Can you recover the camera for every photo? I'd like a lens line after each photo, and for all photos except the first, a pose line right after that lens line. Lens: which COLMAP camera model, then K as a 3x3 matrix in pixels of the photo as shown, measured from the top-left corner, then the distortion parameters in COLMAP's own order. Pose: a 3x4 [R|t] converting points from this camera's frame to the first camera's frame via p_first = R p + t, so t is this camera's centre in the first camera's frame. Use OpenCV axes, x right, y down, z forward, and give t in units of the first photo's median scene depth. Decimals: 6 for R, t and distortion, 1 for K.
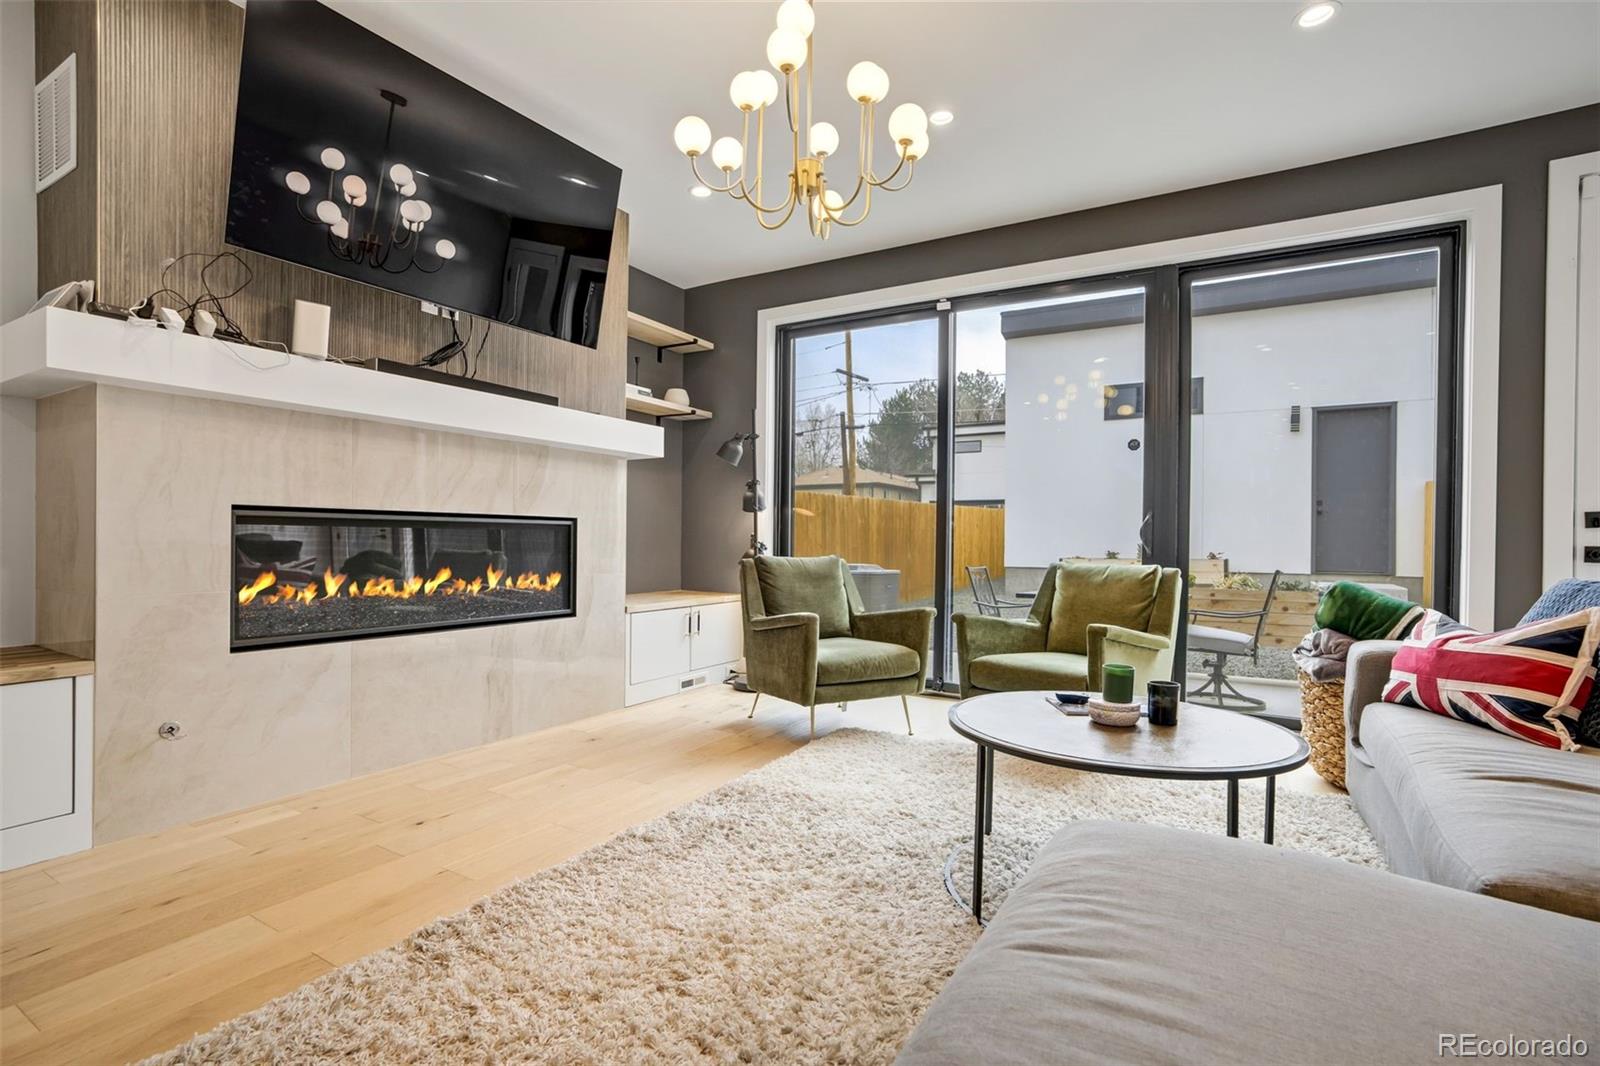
lens RADIAL K [[741.6, 0, 793.3], [0, 741.6, 538.3], [0, 0, 1]] dist [-0.051327, 0.024389]
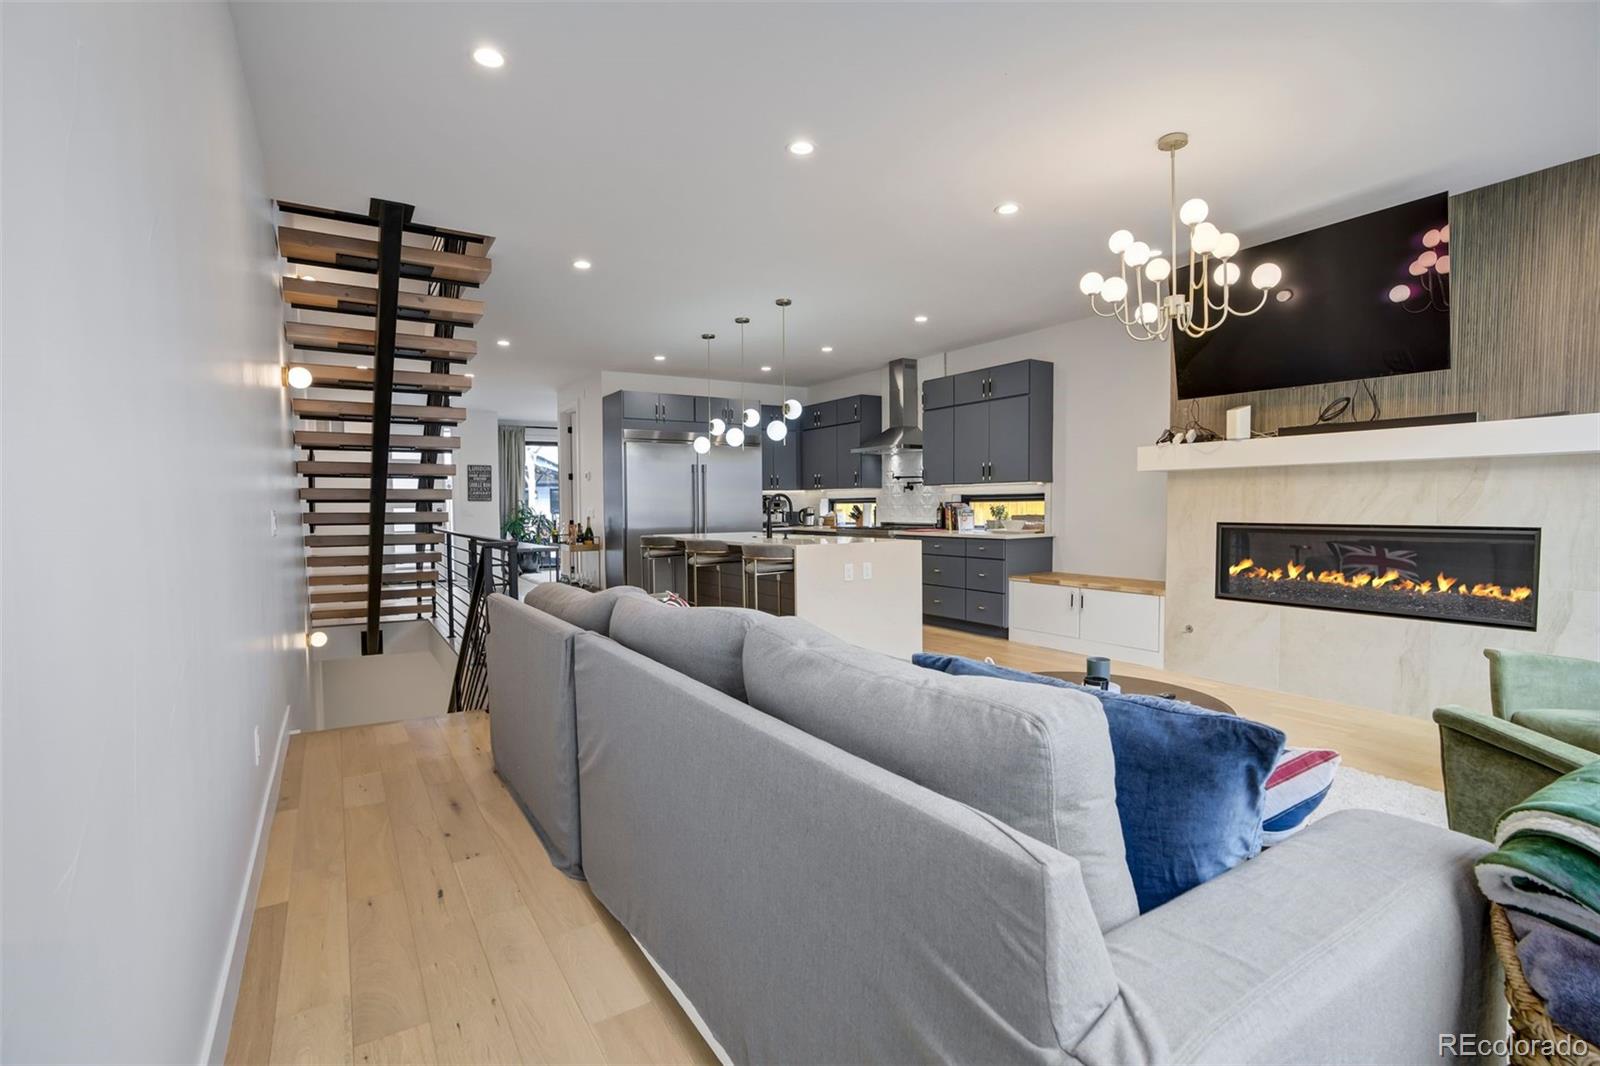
lens RADIAL K [[741.6, 0, 793.3], [0, 741.6, 538.3], [0, 0, 1]] dist [-0.051327, 0.024389]
pose [[-0.465672, 0.010077, -0.884900, 1.081396], [-0.026860, 0.999314, 0.025515, -0.016304], [0.884550, 0.035650, -0.465081, 0.658246]]
